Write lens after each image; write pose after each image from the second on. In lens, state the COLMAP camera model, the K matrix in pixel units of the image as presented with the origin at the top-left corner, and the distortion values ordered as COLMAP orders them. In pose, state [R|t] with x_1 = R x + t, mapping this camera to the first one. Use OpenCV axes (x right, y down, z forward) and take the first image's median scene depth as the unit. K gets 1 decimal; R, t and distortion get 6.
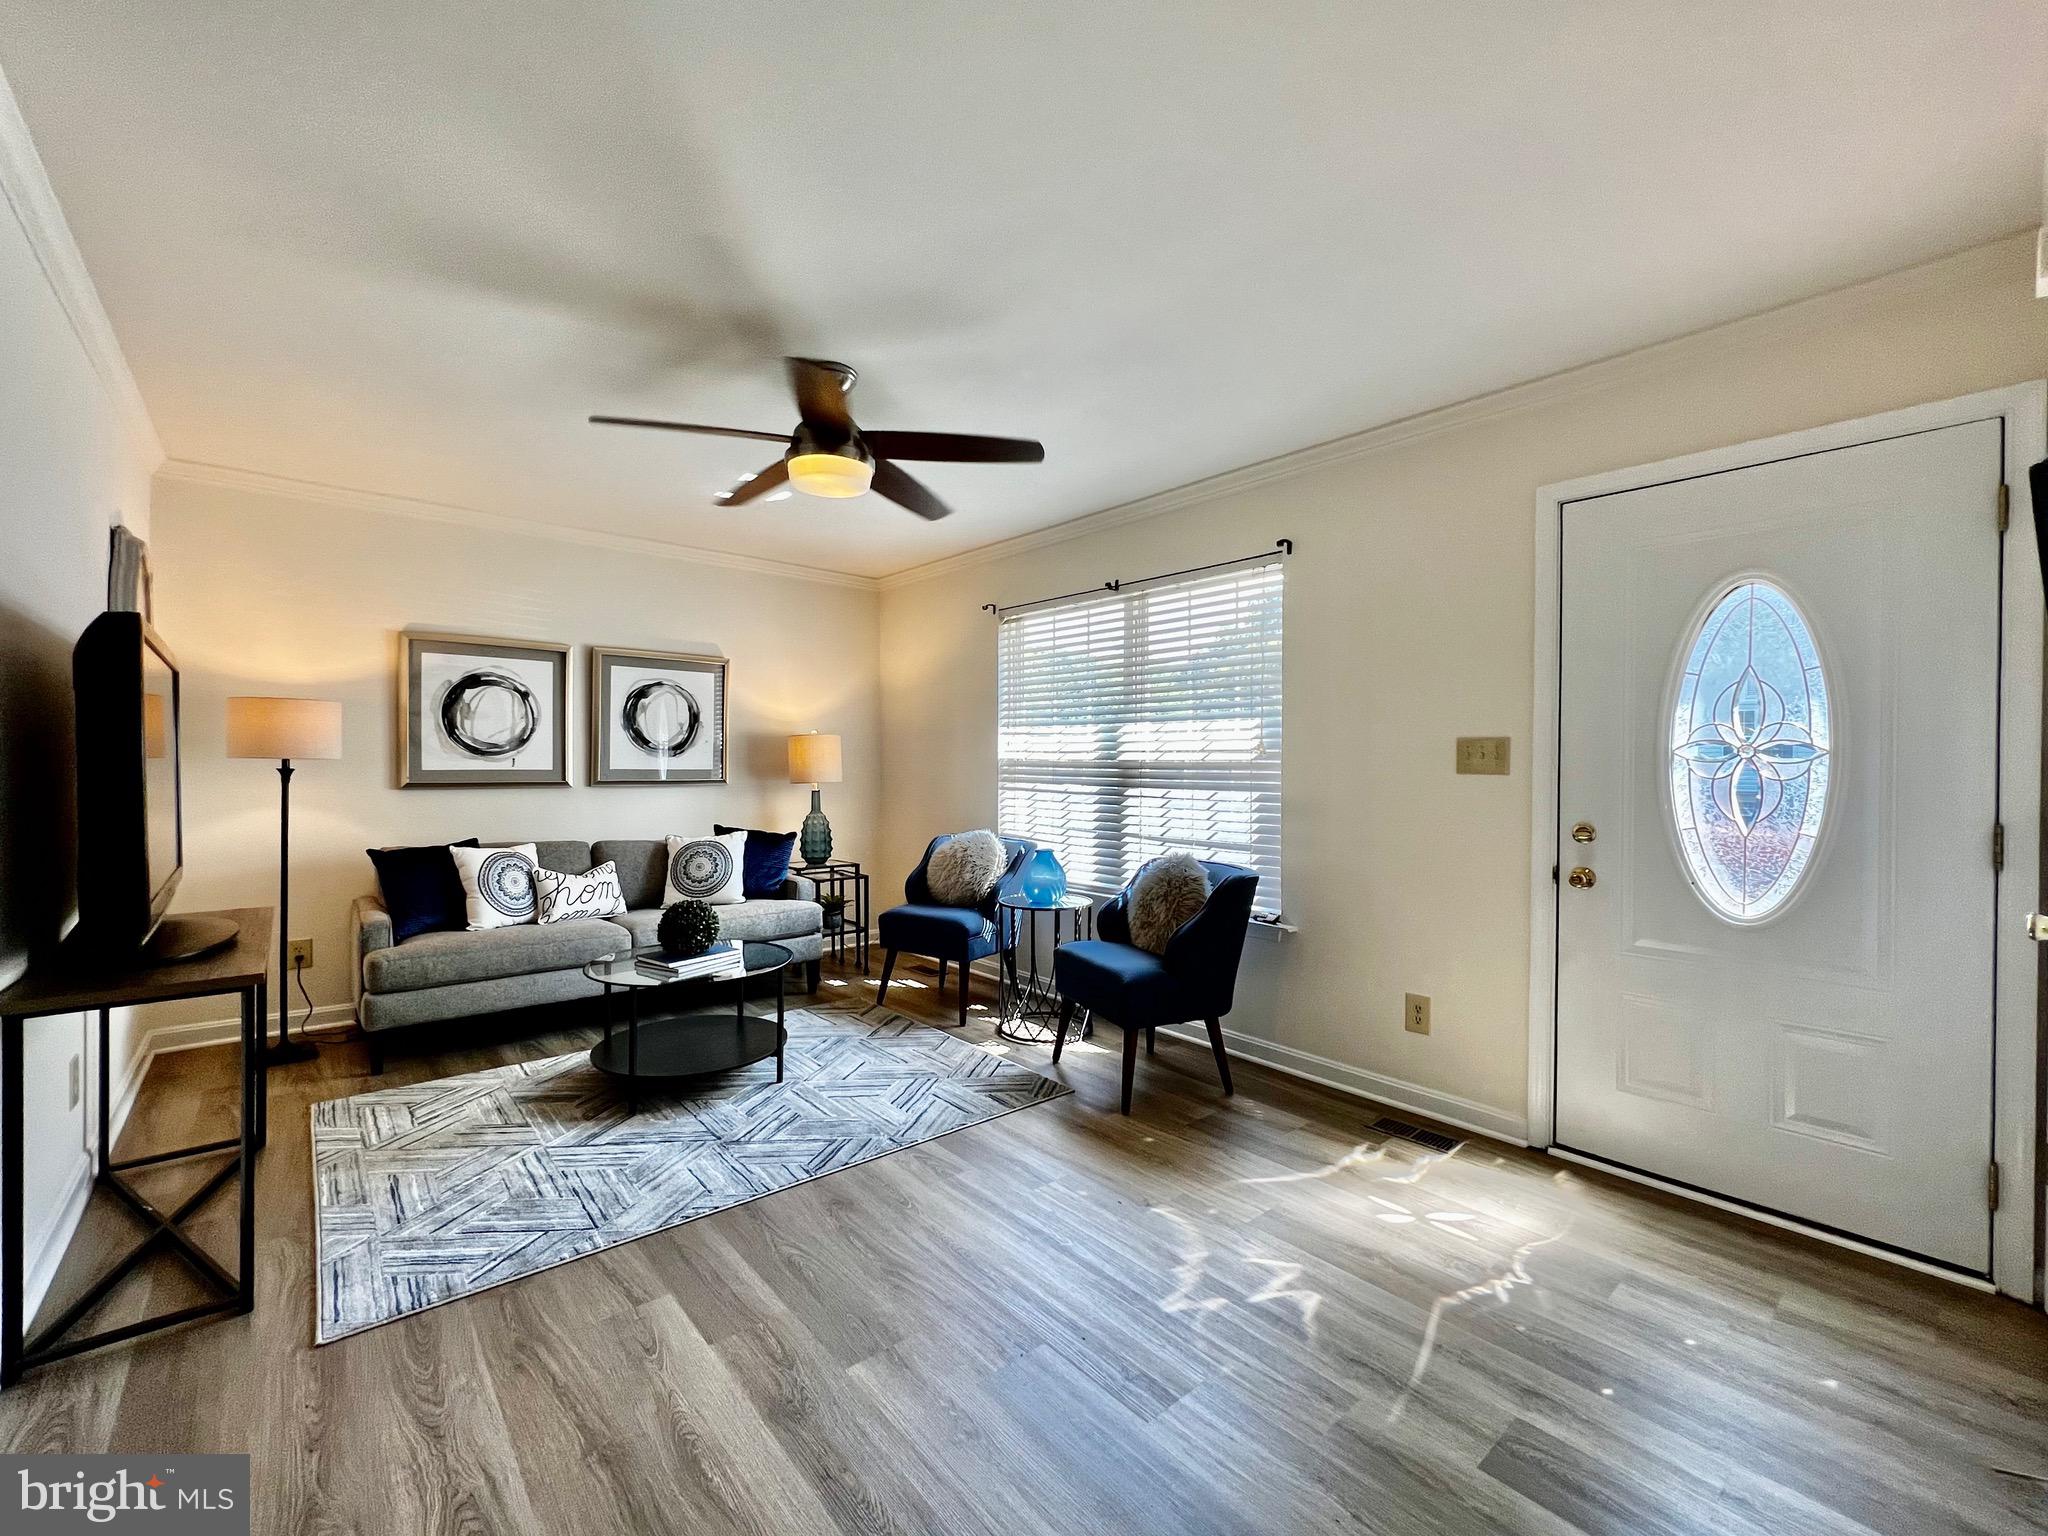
lens RADIAL K [[846.2, 0, 1025.1], [0, 846.2, 769.3], [0, 0, 1]] dist [-0.000928, 0.000374]
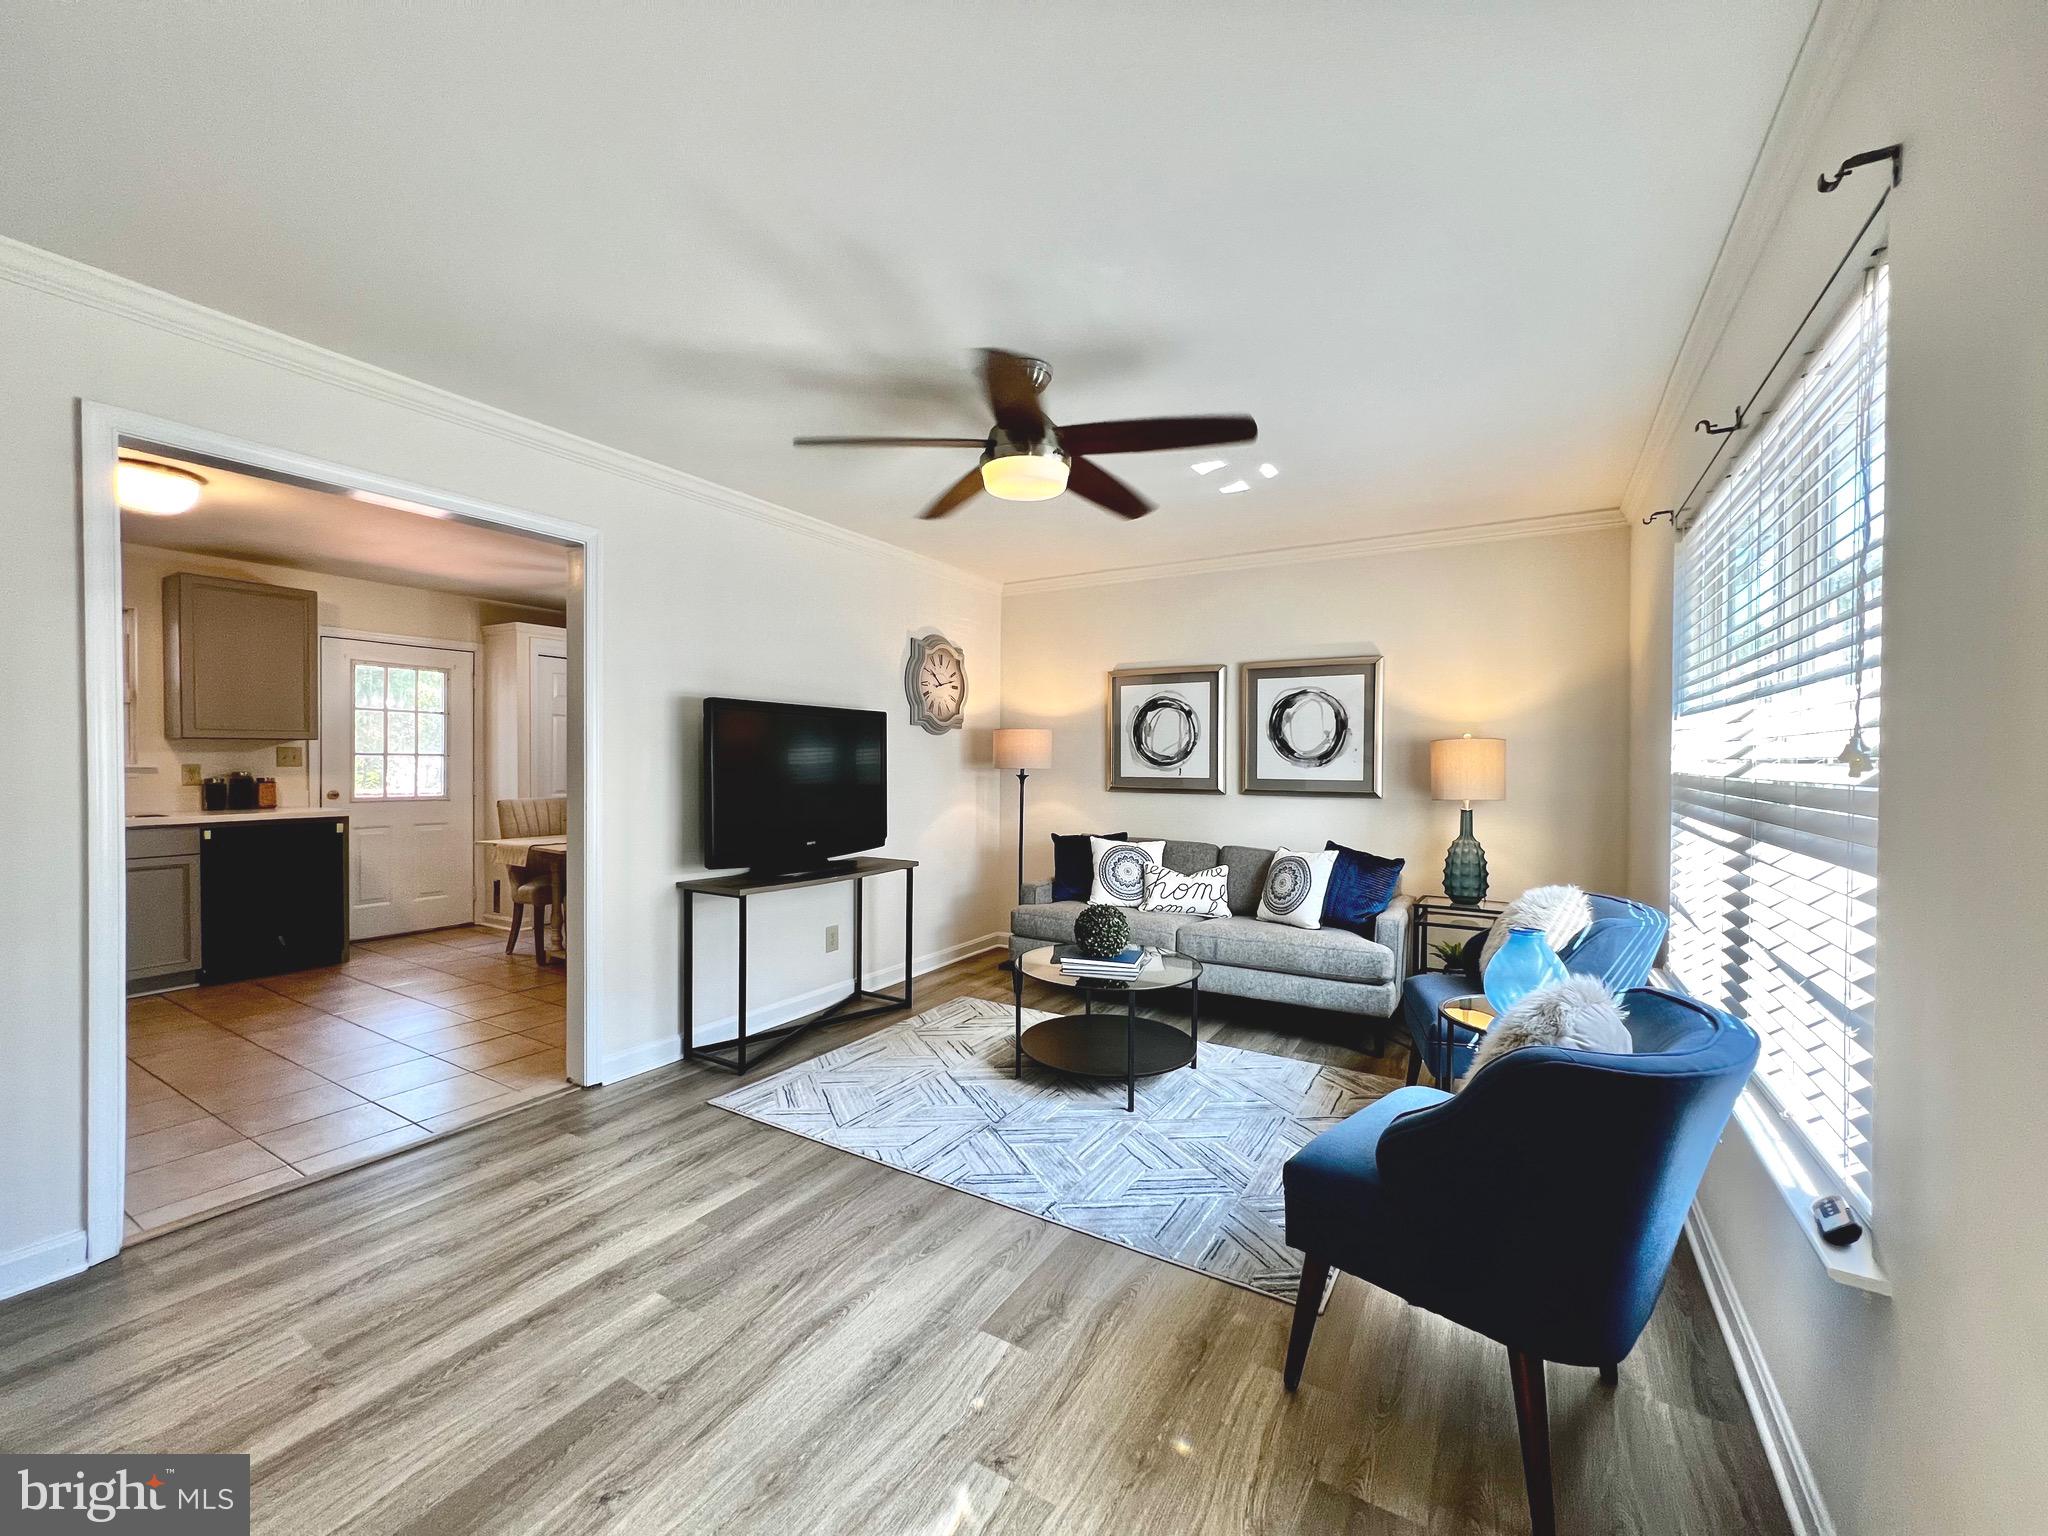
lens RADIAL K [[818.1, 0, 1024.8], [0, 818.1, 762.3], [0, 0, 1]] dist [-0.001475, 0.000002]
pose [[0.313963, -0.003879, -0.949427, 0.415876], [-0.012287, 0.999891, -0.008148, -0.009199], [0.949356, 0.014224, 0.313881, 0.454241]]
